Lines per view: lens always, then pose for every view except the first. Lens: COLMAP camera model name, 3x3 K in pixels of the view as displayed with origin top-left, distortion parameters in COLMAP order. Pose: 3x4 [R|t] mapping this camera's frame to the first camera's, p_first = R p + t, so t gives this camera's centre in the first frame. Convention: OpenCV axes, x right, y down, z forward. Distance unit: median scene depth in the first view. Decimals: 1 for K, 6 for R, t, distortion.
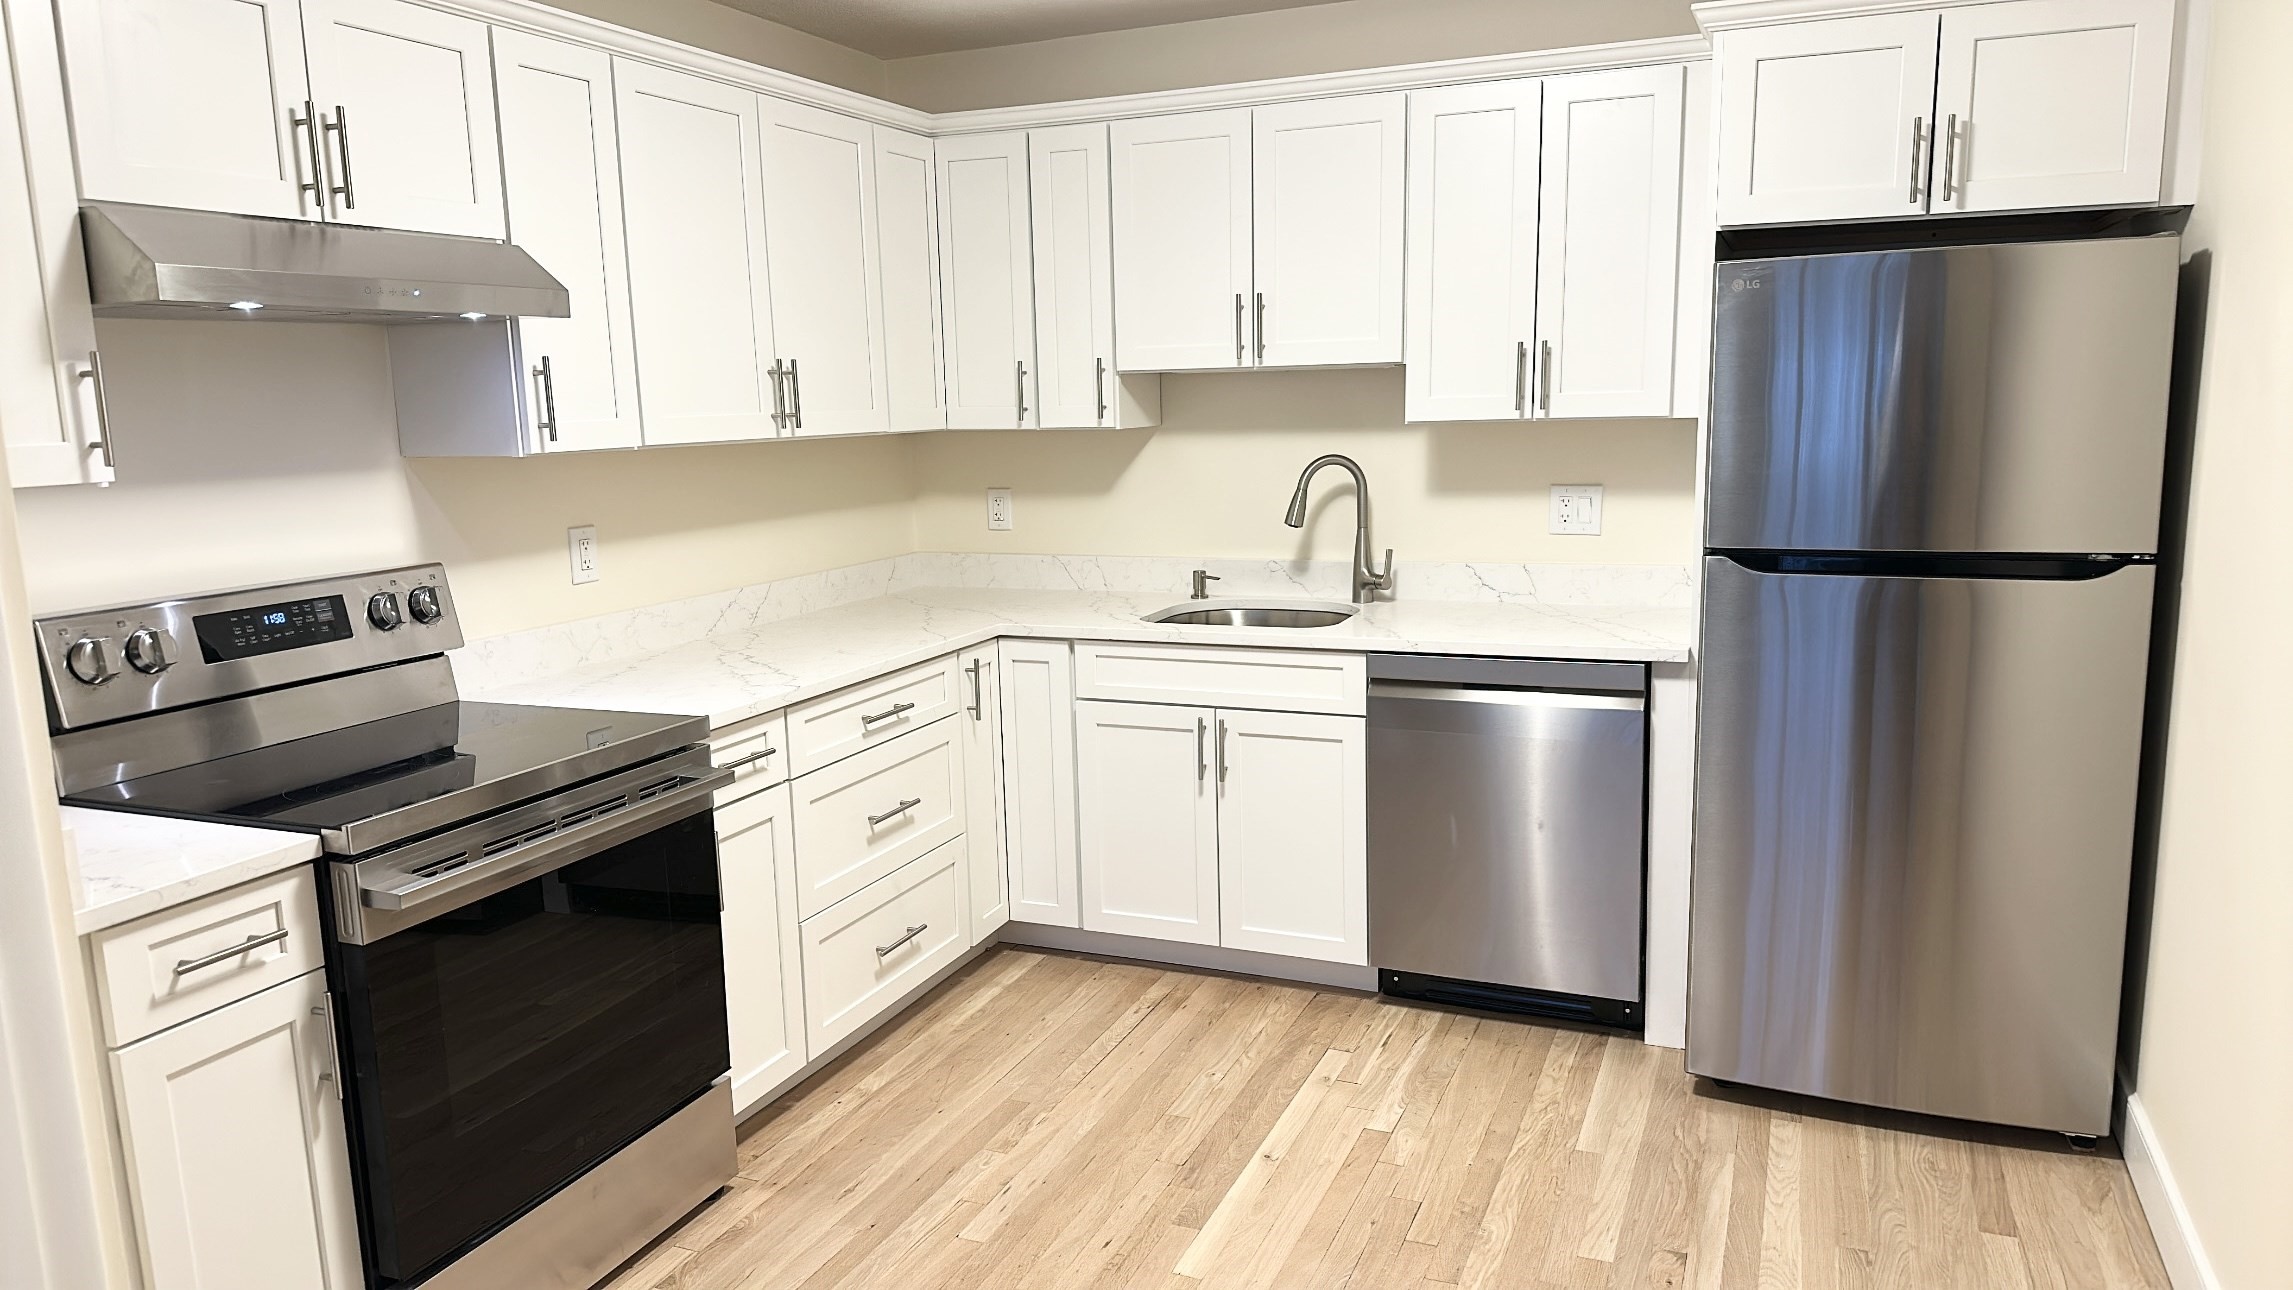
lens RADIAL K [[1540.9, 0, 1135.5], [0, 1540.9, 647.8], [0, 0, 1]] dist [0.046345, -0.034748]
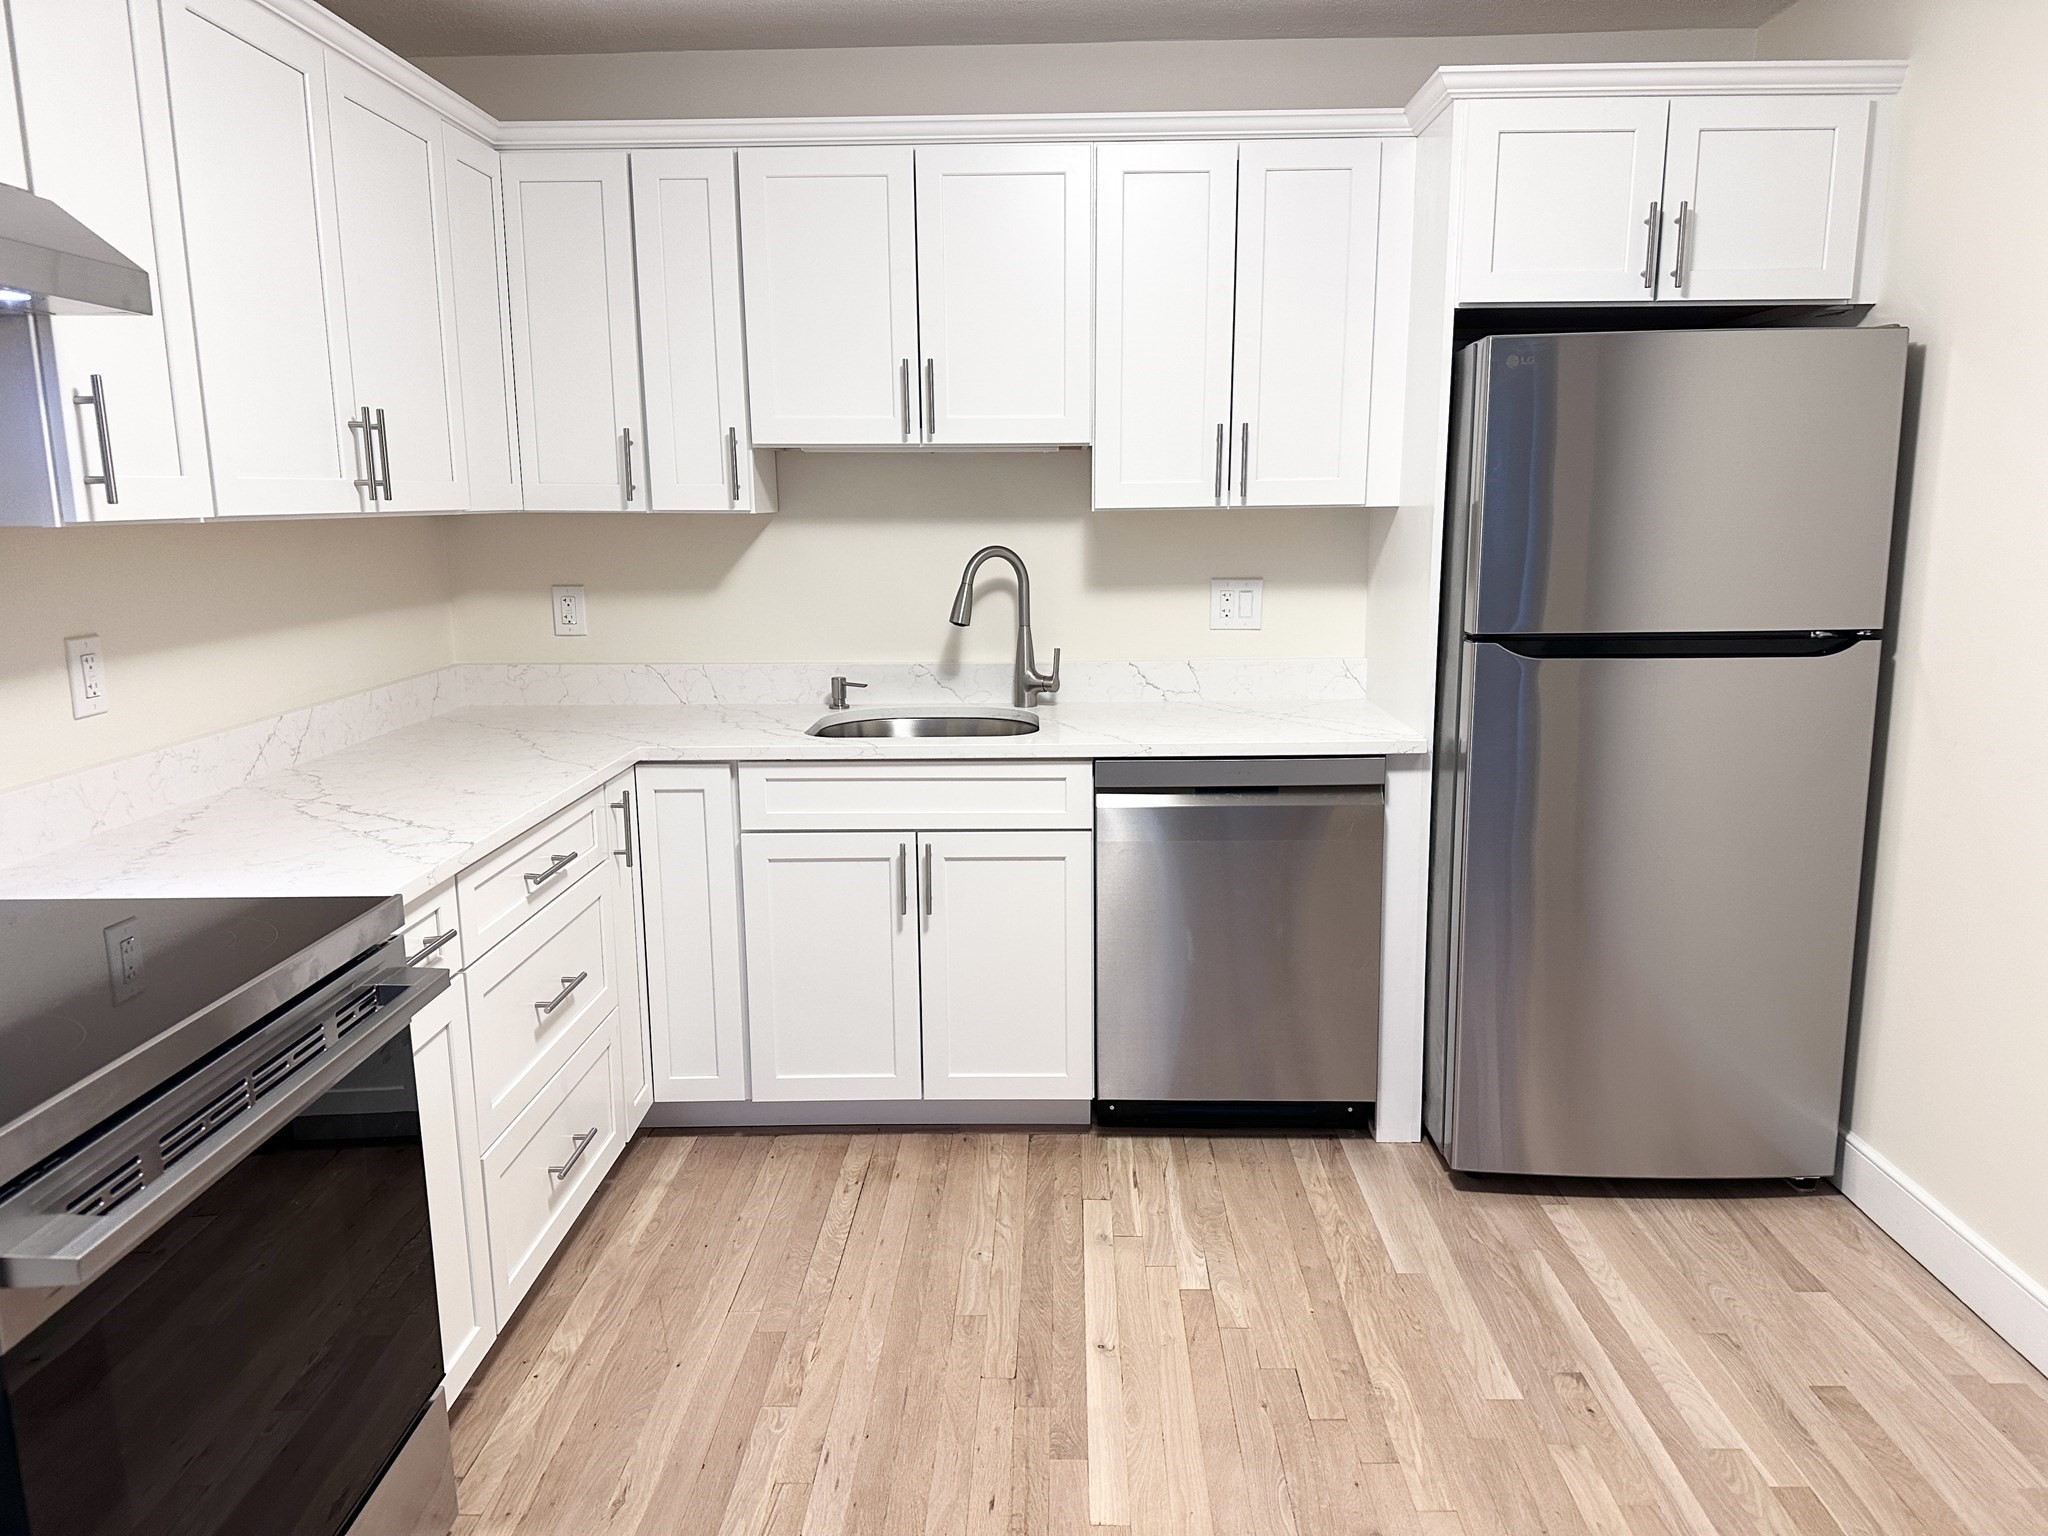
lens RADIAL K [[1462.5, 0, 1033.8], [0, 1462.5, 771.8], [0, 0, 1]] dist [0.031915, -0.020833]
pose [[0.928162, -0.053314, 0.368338, -0.207984], [0.048589, 0.998574, 0.022097, -0.010850], [-0.368991, -0.002612, 0.929429, 0.221540]]
